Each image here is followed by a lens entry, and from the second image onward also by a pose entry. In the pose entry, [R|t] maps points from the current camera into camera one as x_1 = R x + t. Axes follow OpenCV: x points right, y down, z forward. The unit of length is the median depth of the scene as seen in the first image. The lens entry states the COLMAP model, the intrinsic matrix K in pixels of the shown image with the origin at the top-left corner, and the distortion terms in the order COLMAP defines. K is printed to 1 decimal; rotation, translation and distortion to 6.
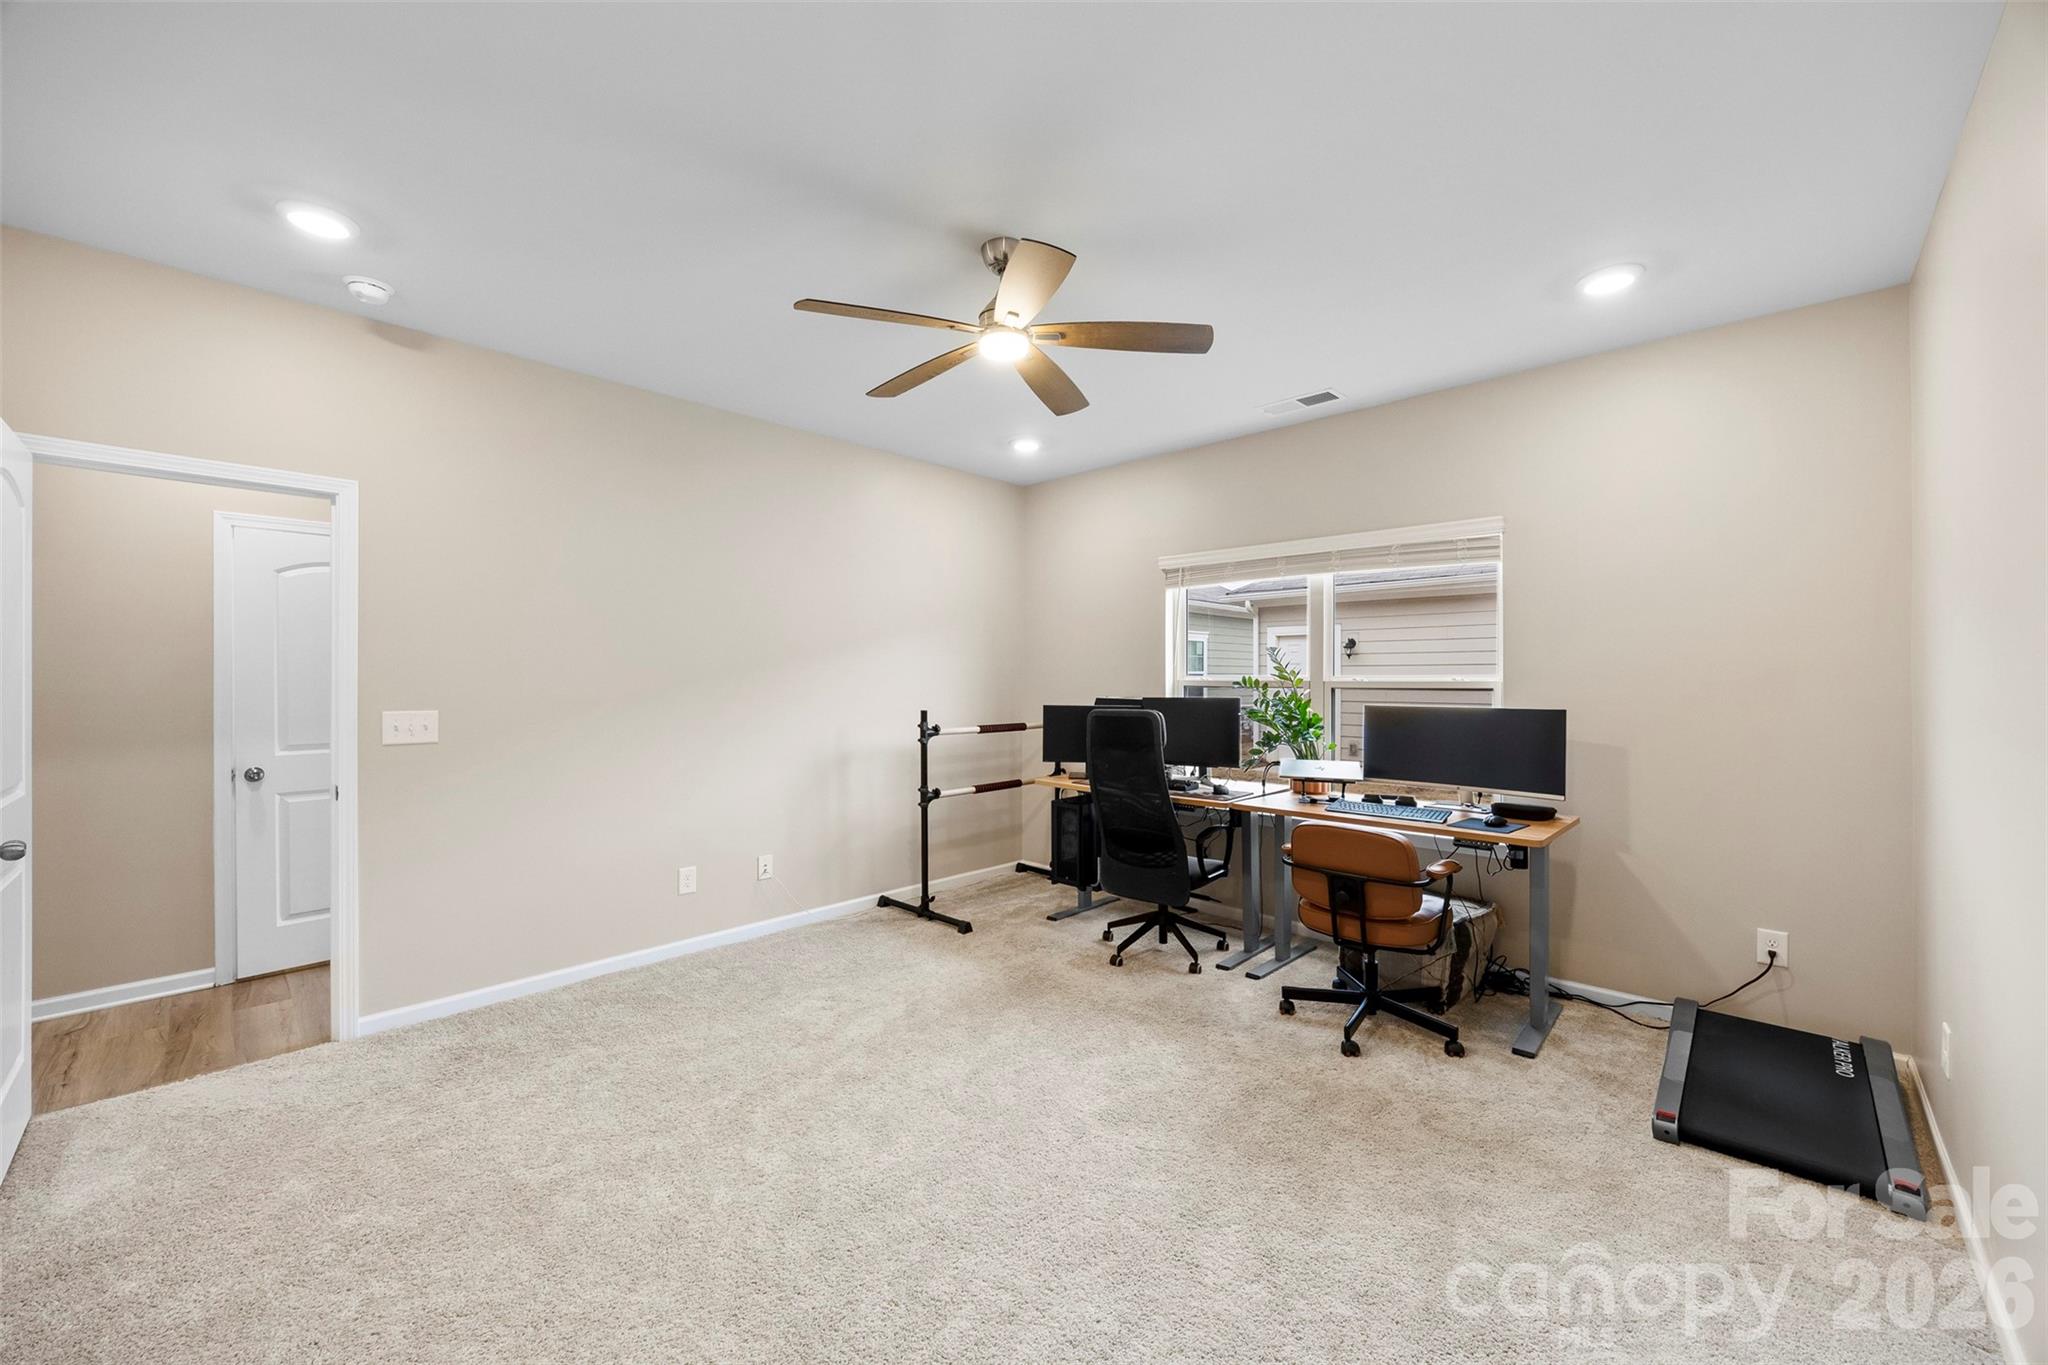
lens RADIAL K [[788.8, 0, 1027.4], [0, 788.8, 665.0], [0, 0, 1]] dist [-0.000347, -0.000530]
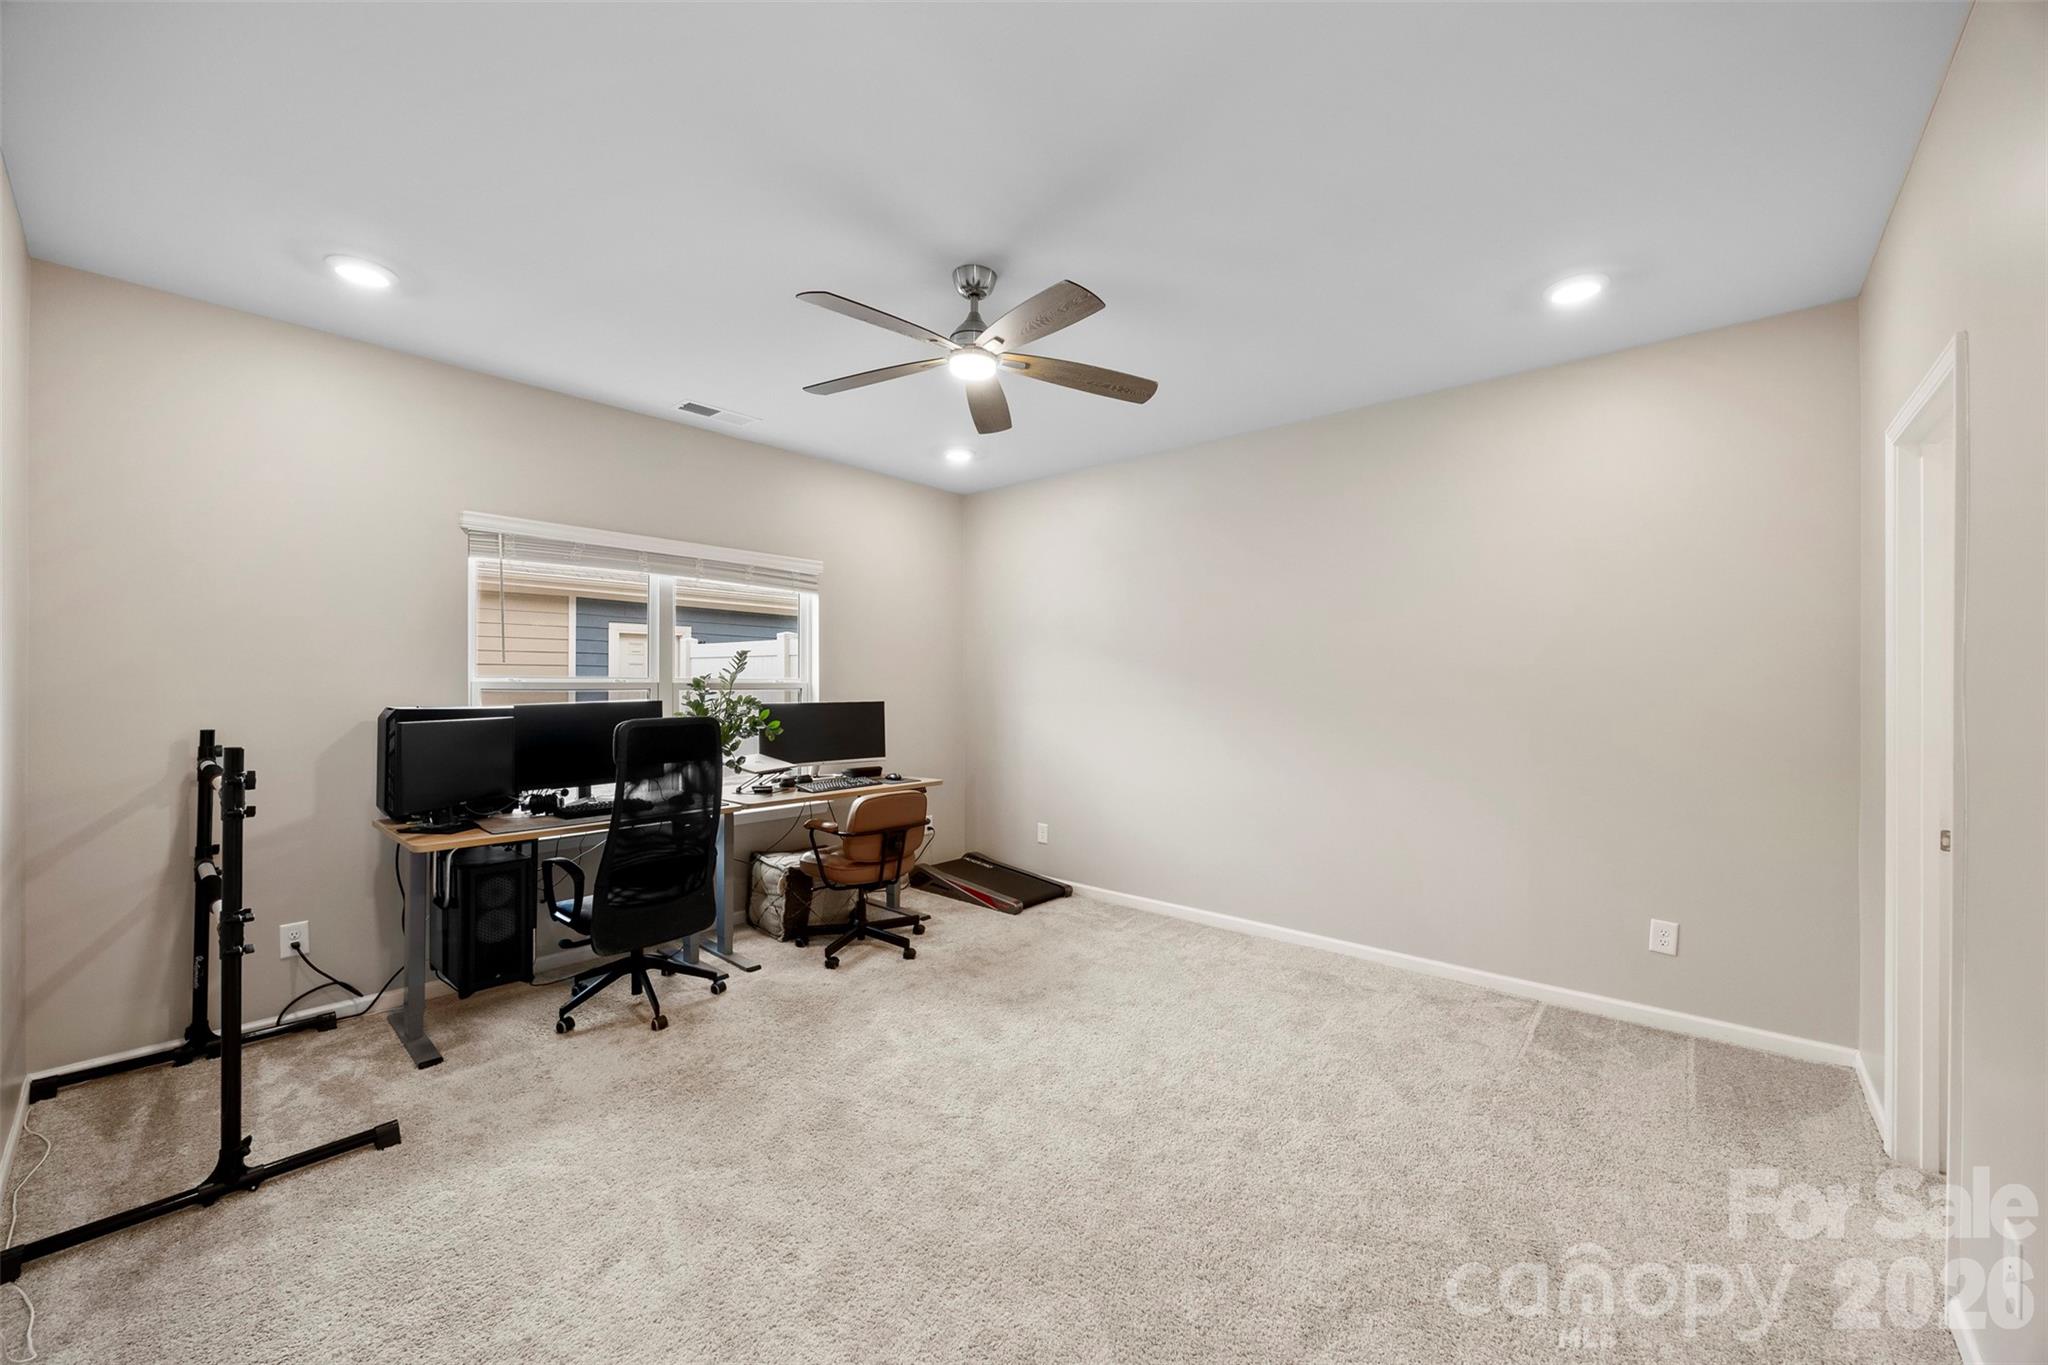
lens RADIAL K [[788.8, 0, 1027.4], [0, 788.8, 665.0], [0, 0, 1]] dist [-0.000347, -0.000530]
pose [[-0.049330, 0.017677, 0.998626, -0.761412], [-0.023896, 0.999536, -0.018873, 0.006816], [-0.998497, -0.024794, -0.048885, 0.688400]]
